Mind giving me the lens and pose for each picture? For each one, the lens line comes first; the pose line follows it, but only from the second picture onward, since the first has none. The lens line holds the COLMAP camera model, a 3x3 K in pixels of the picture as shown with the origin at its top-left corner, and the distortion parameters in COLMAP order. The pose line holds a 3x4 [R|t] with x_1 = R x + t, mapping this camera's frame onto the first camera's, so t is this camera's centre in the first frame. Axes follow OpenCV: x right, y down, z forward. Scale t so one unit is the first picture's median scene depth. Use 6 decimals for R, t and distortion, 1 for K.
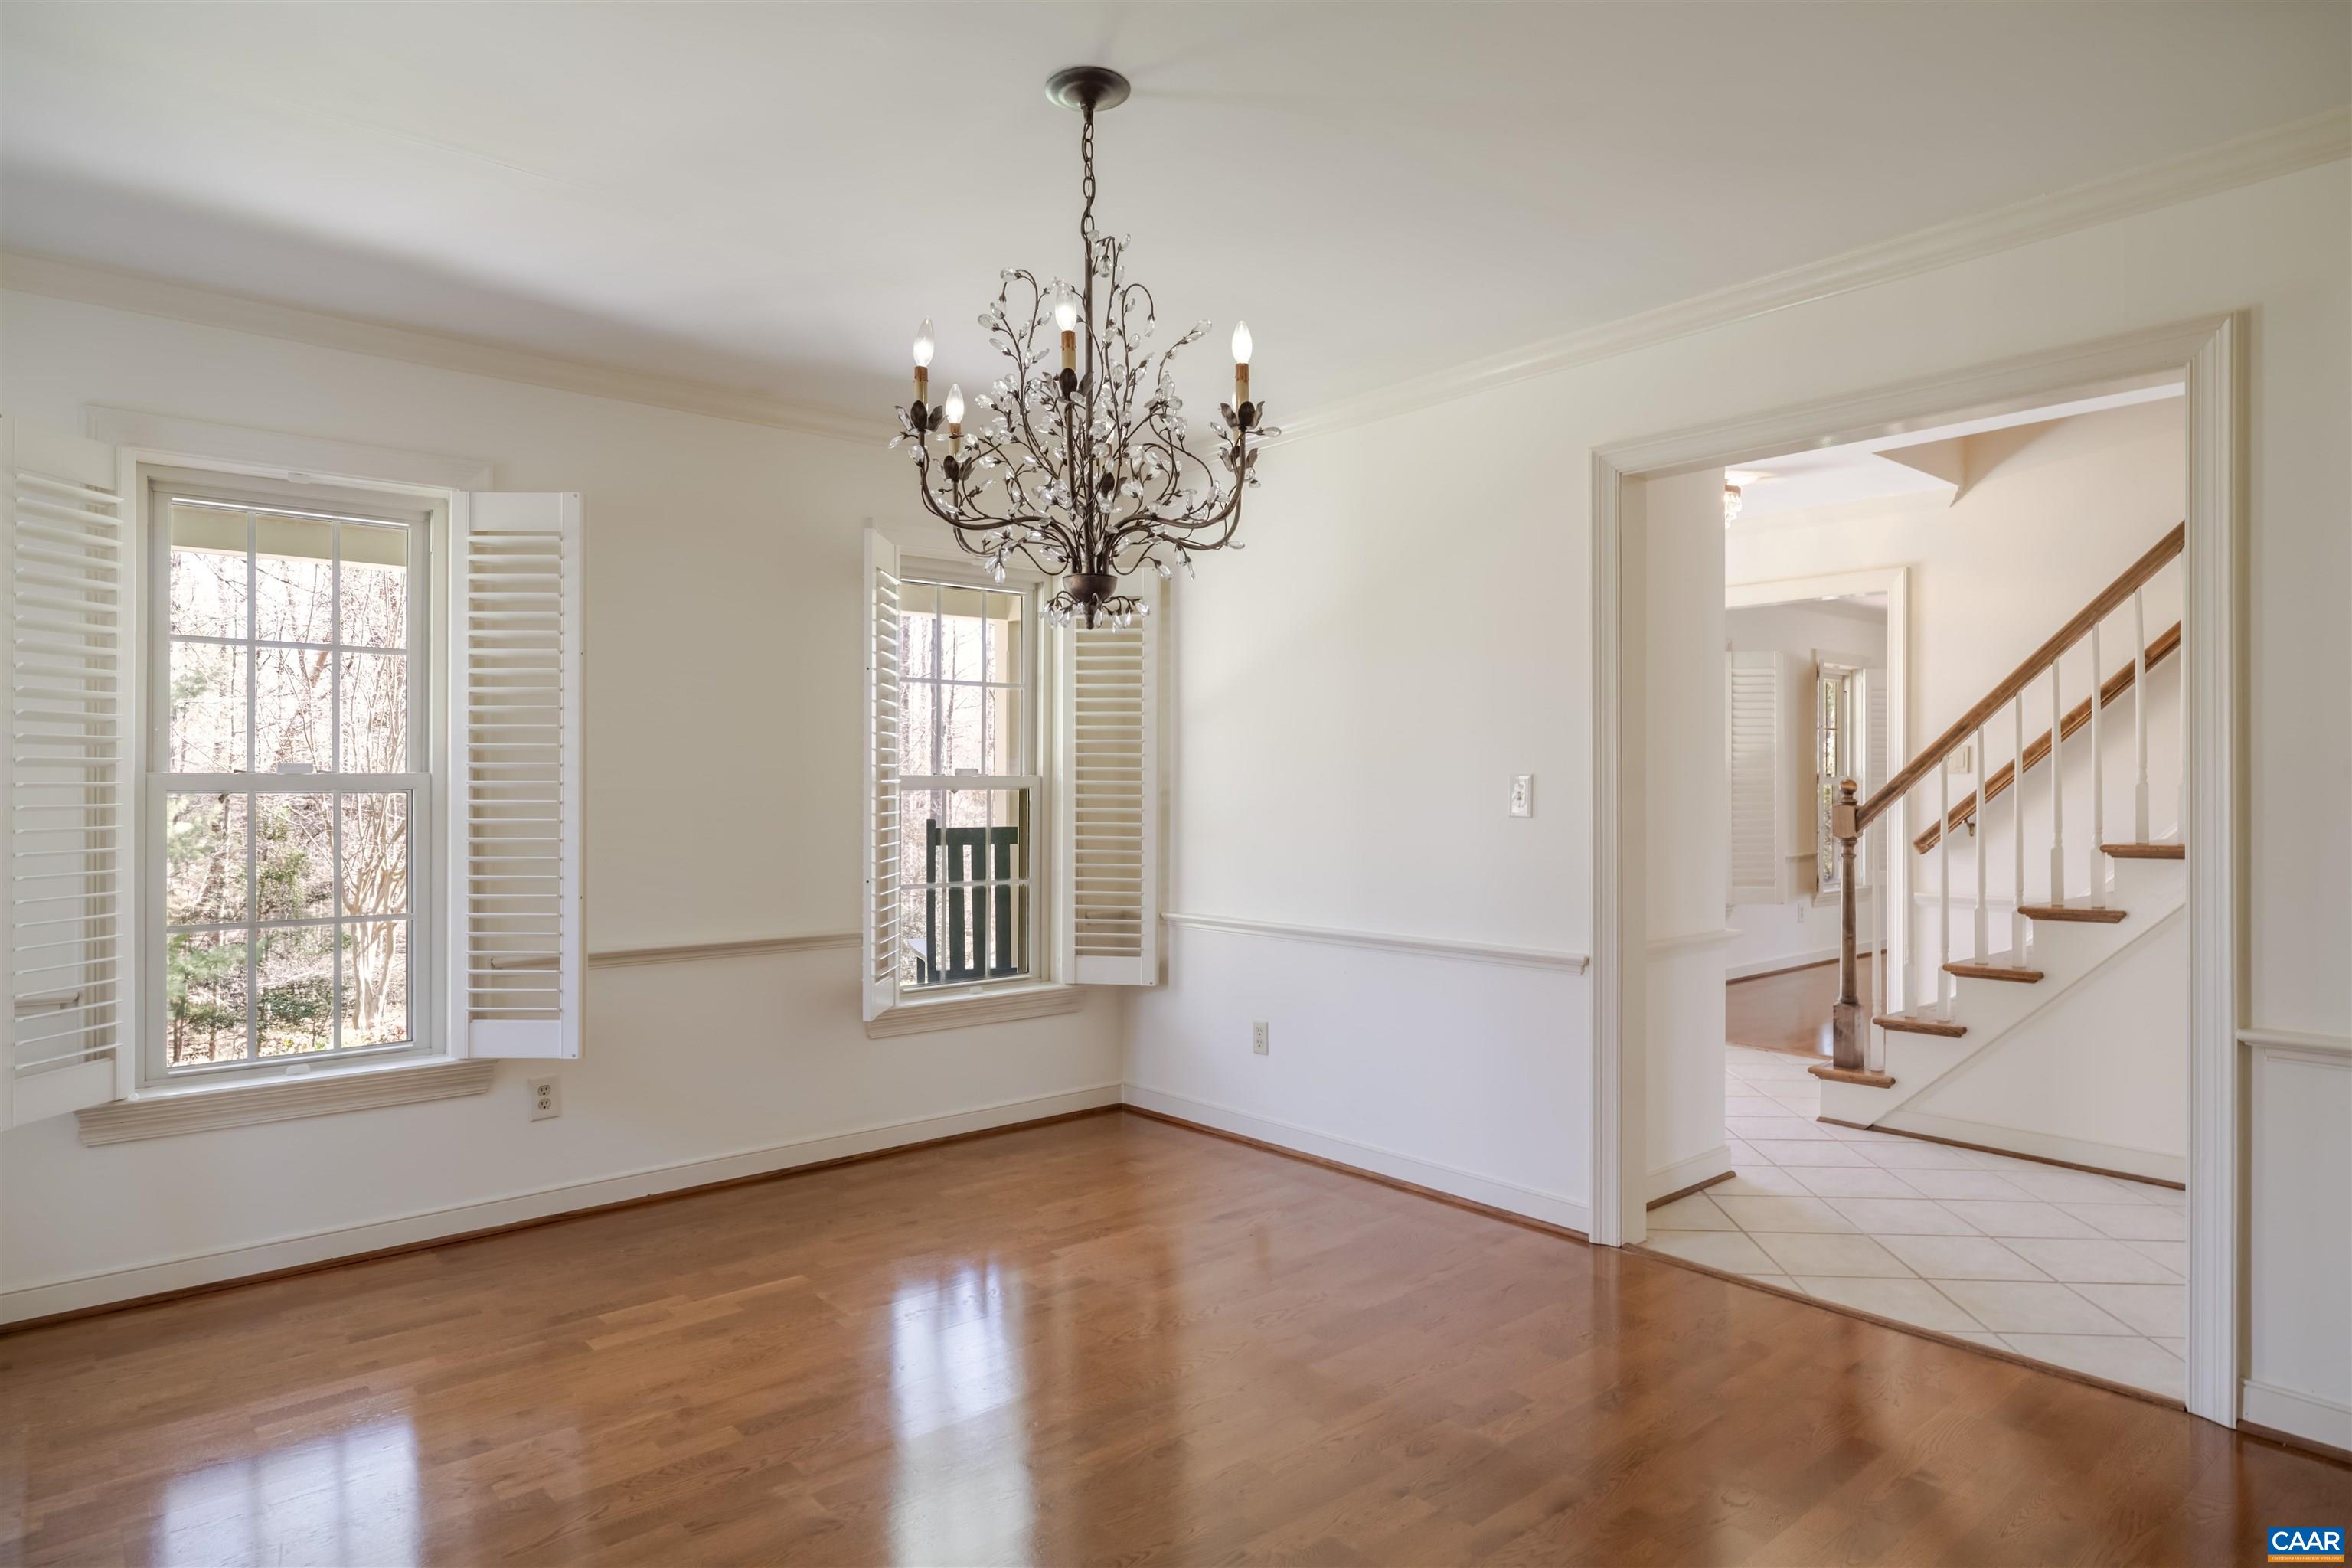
lens RADIAL K [[1353.9, 0, 1176.0], [0, 1353.9, 784.0], [0, 0, 1]] dist [0.018909, -0.003359]
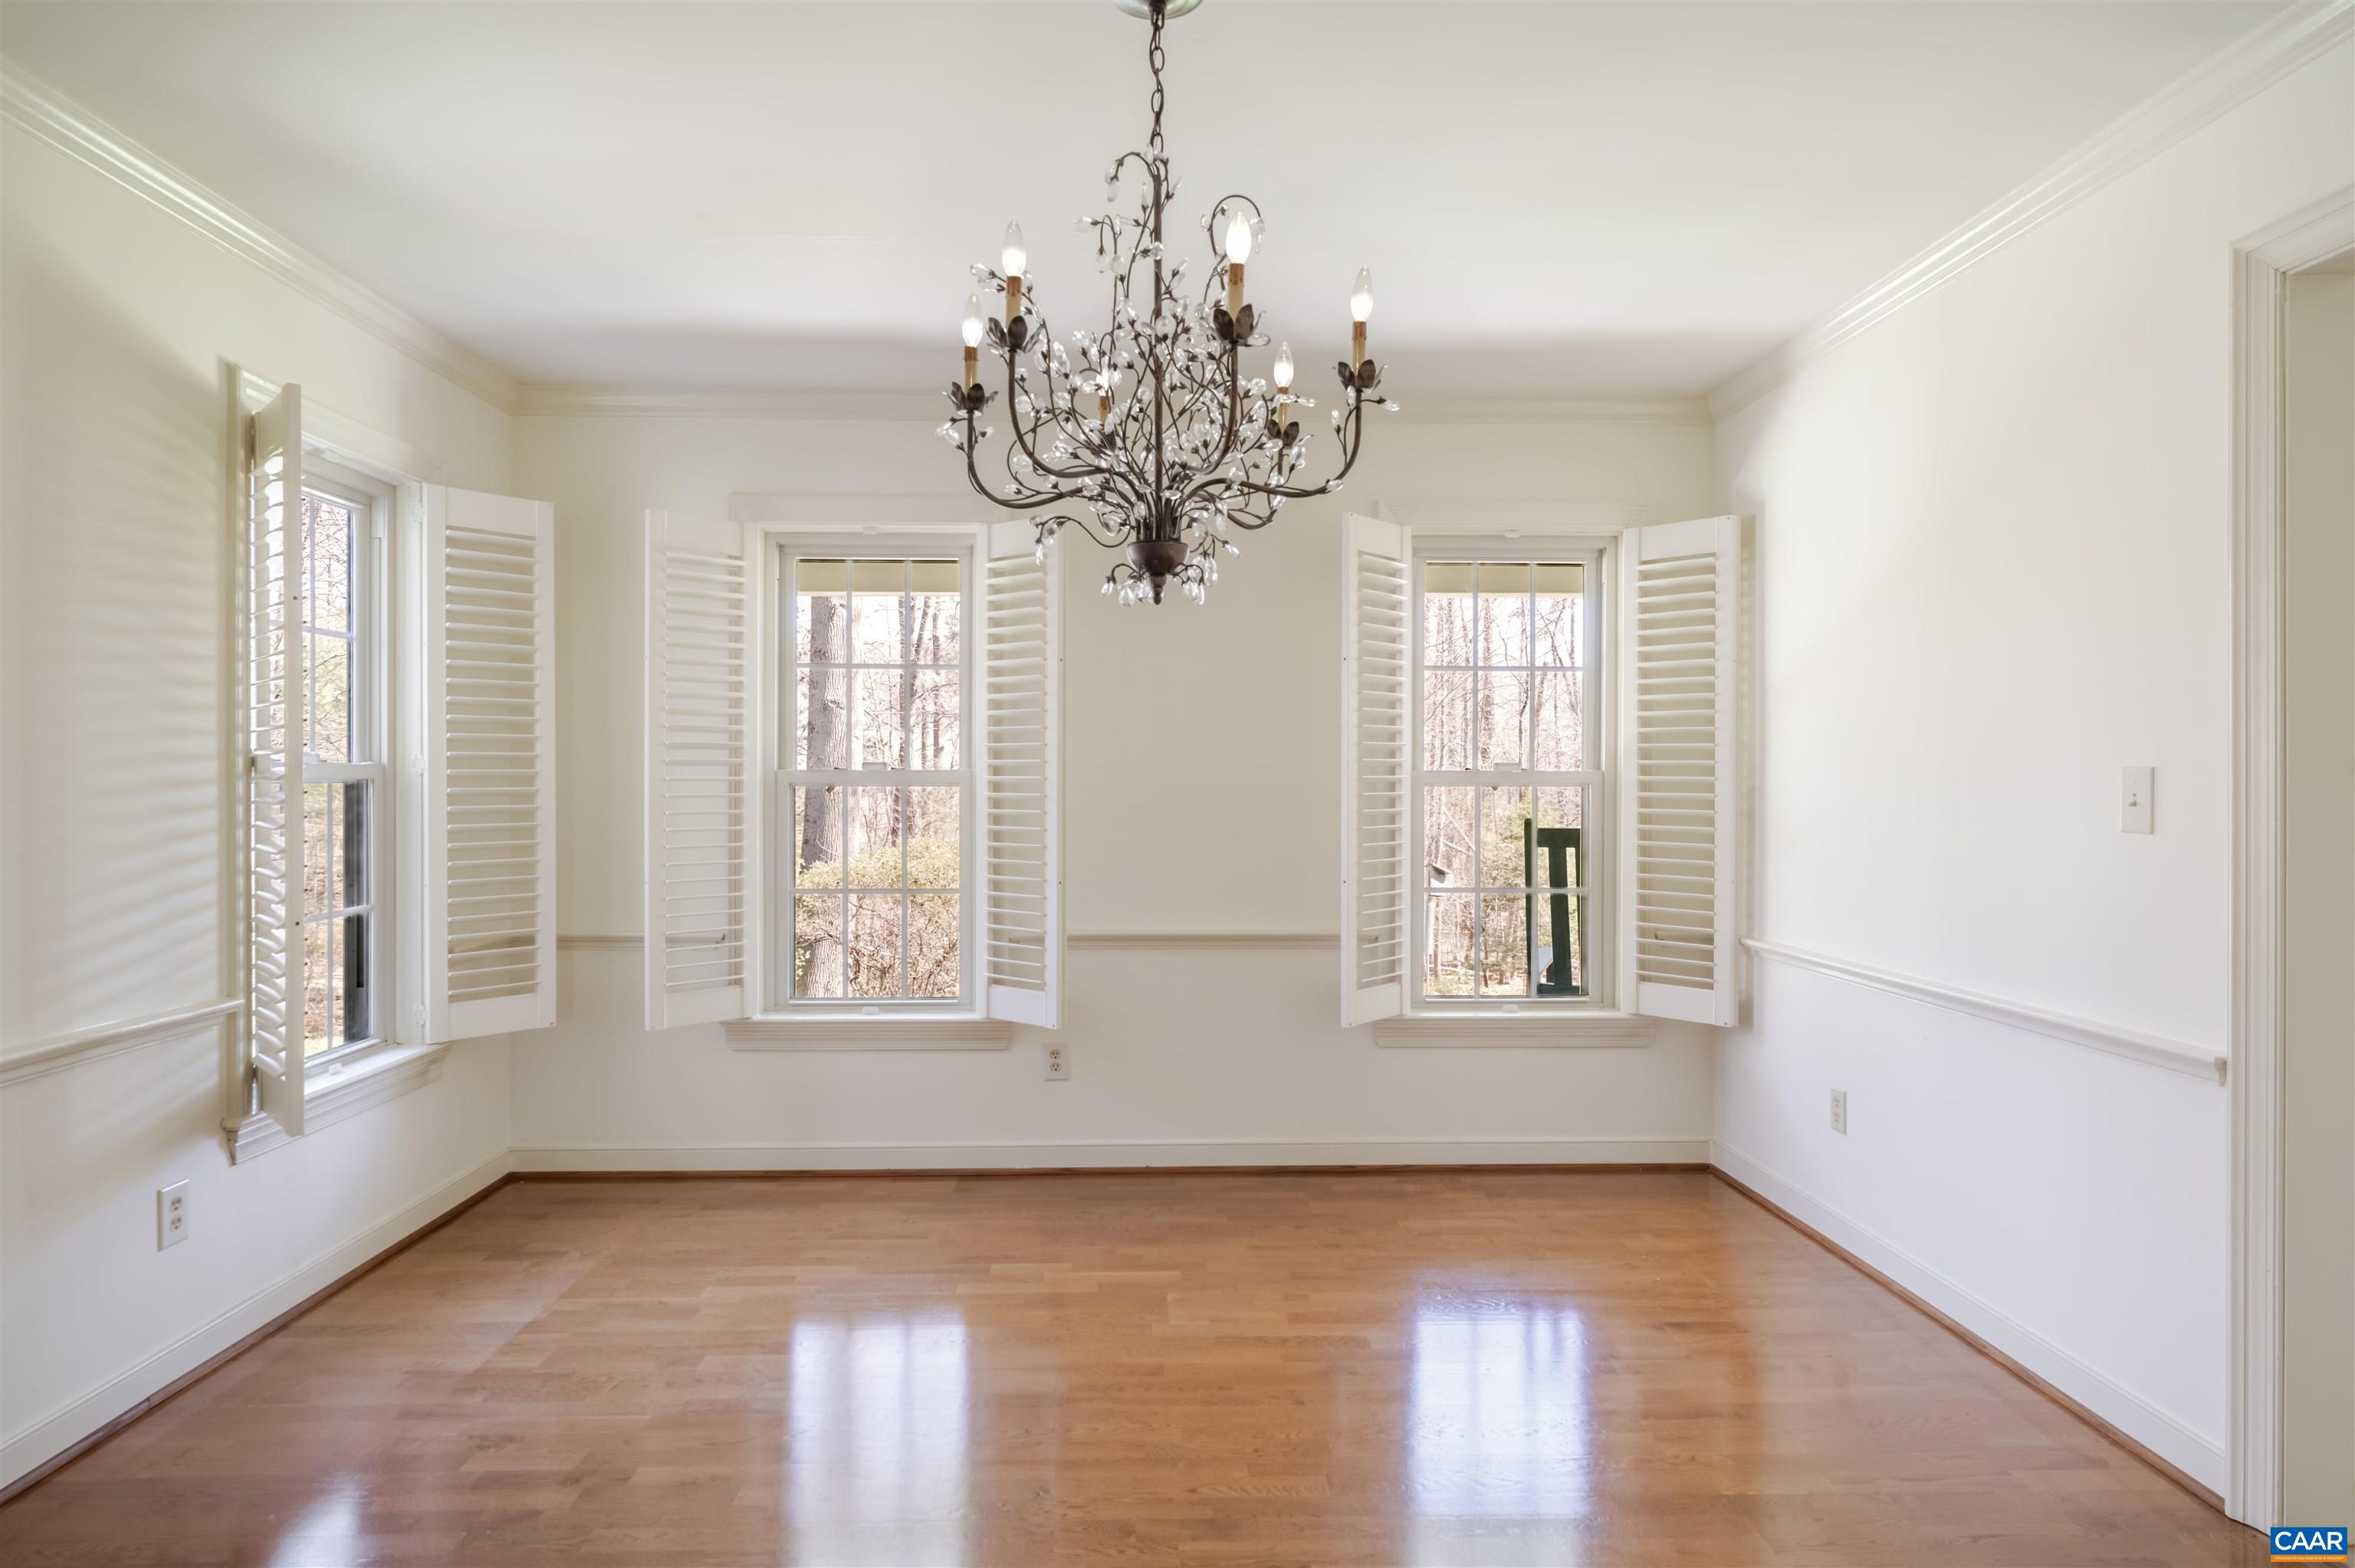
lens RADIAL K [[1356.1, 0, 1177.5], [0, 1356.1, 784.0], [0, 0, 1]] dist [0.007274, -0.004617]
pose [[0.779764, 0.004047, -0.626060, 0.318638], [-0.001482, 0.999988, 0.004618, -0.001315], [0.626072, -0.002673, 0.779761, 0.206452]]
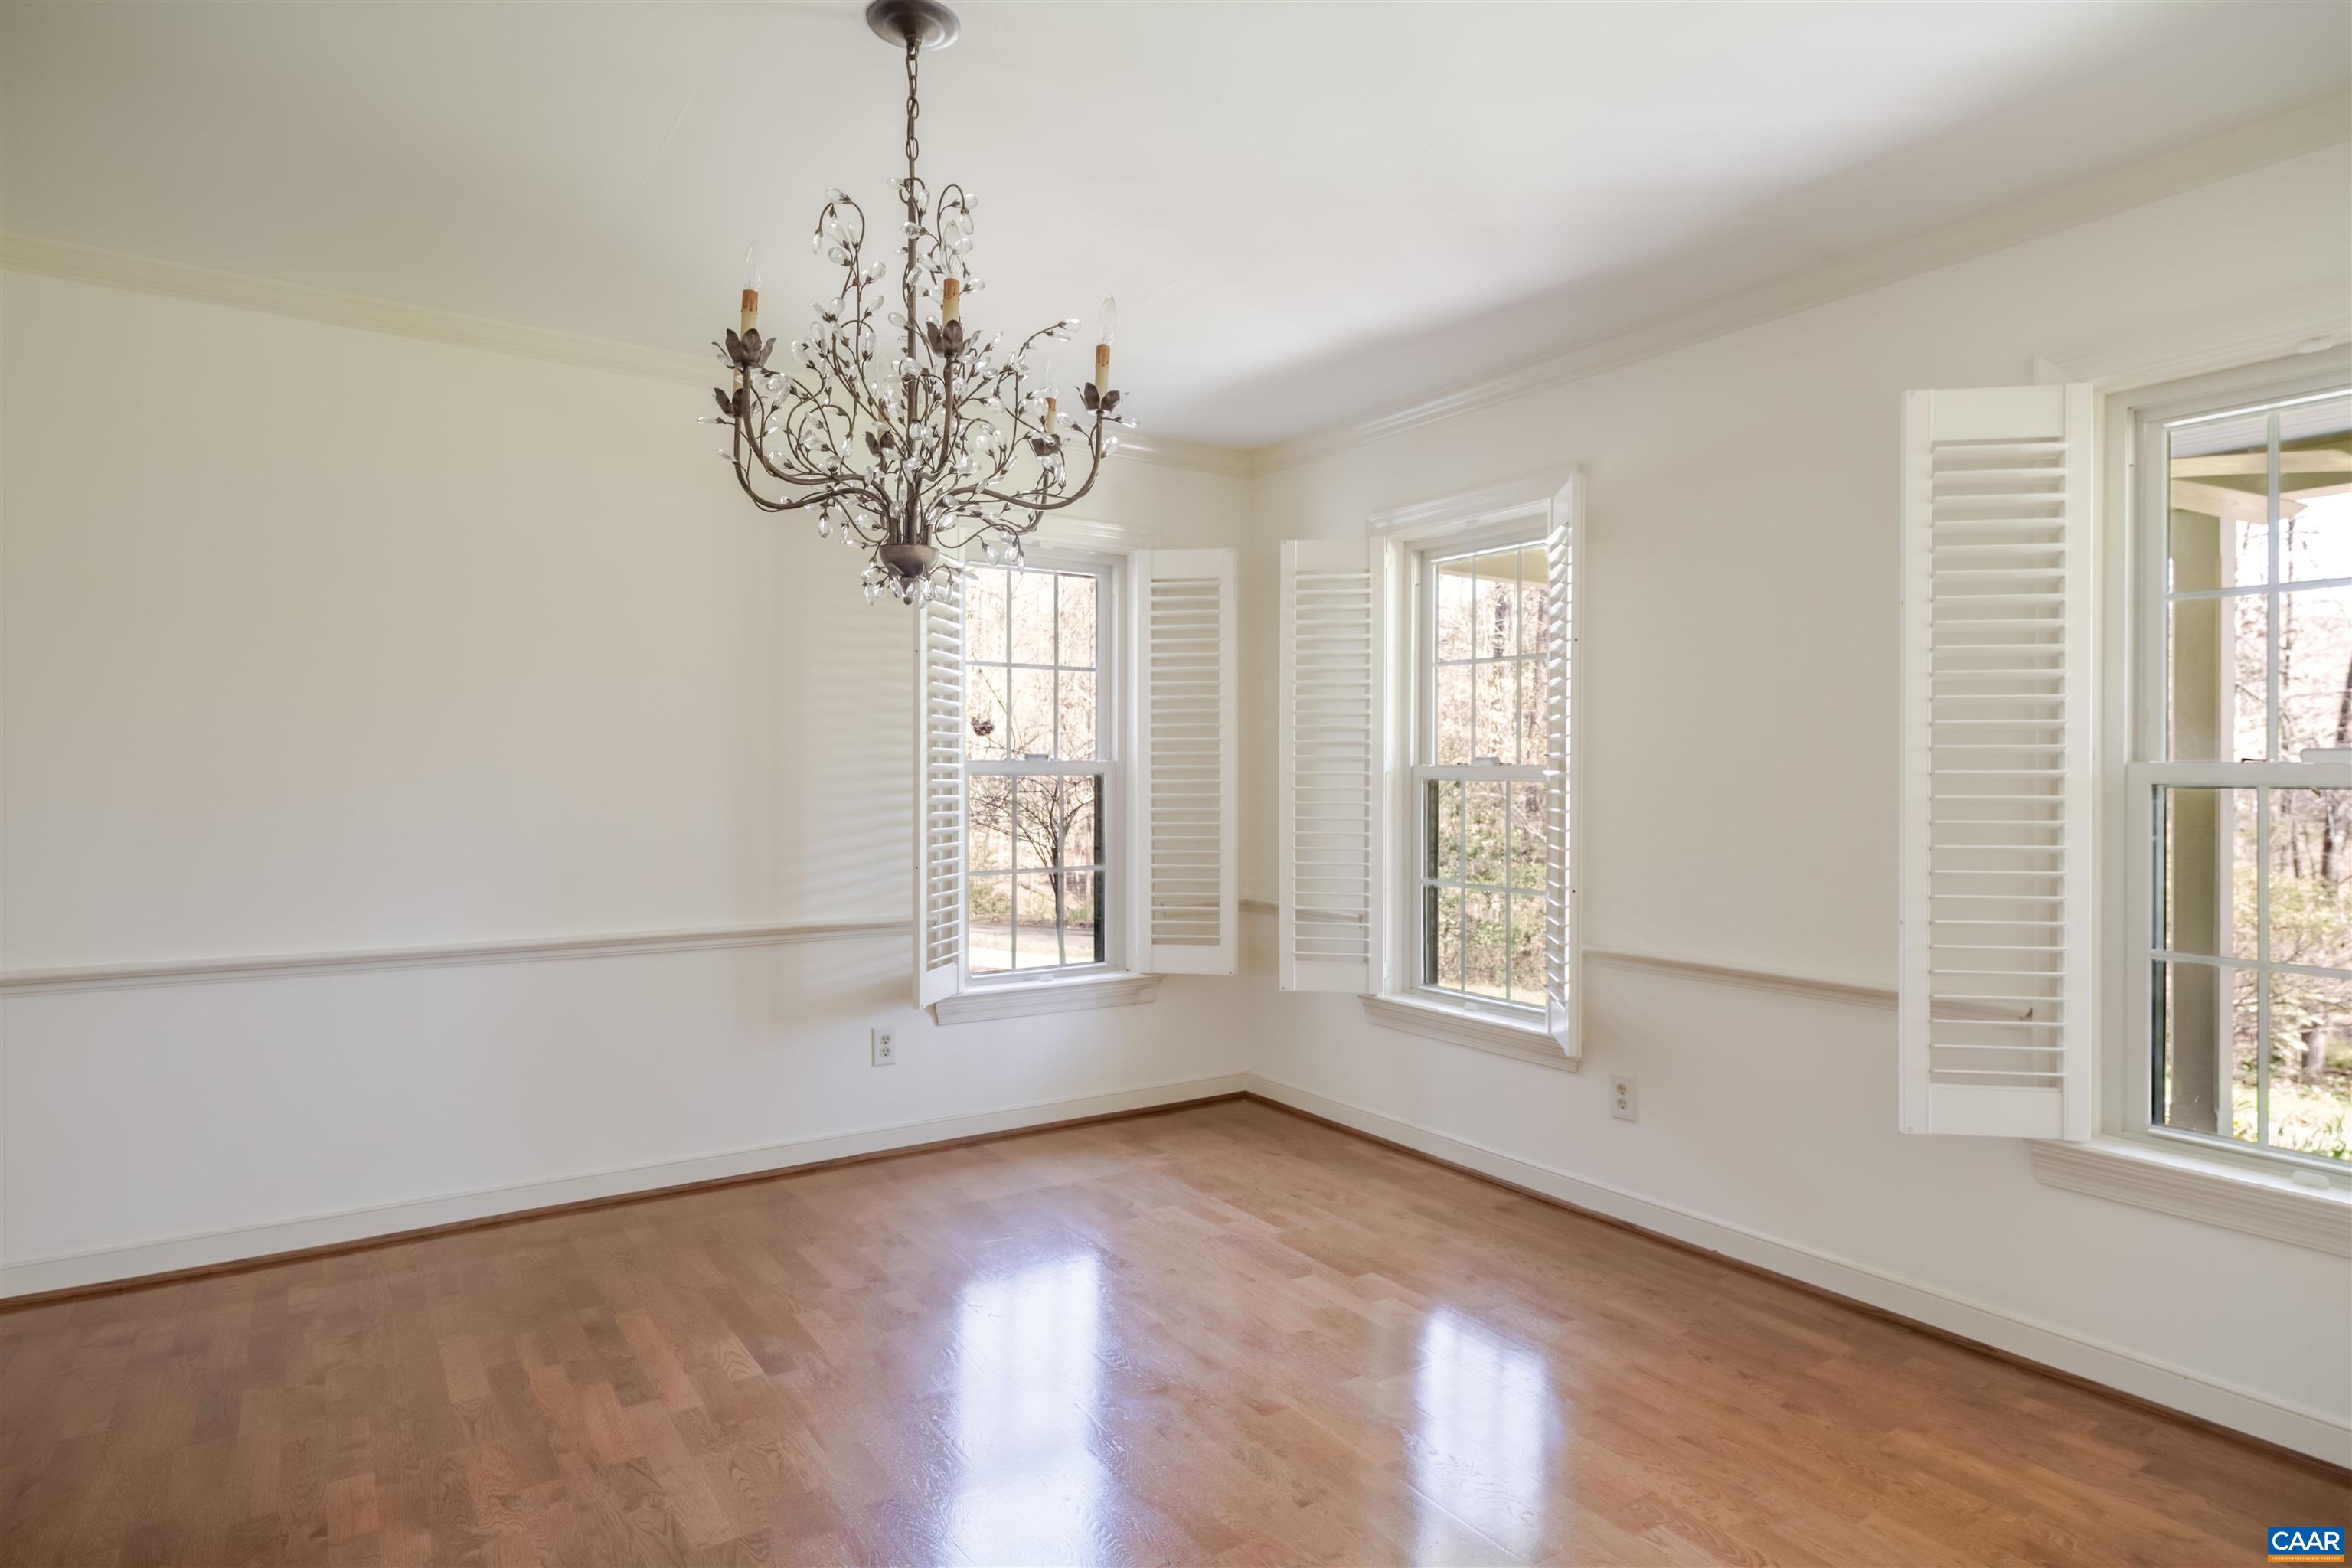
lens RADIAL K [[1297.1, 0, 1183.8], [0, 1297.1, 764.0], [0, 0, 1]] dist [0.004131, -0.000214]
pose [[-0.118053, -0.007539, -0.992979, 0.513145], [-0.004095, 0.999966, -0.007105, 0.000985], [0.992999, 0.003227, -0.118079, 0.829822]]
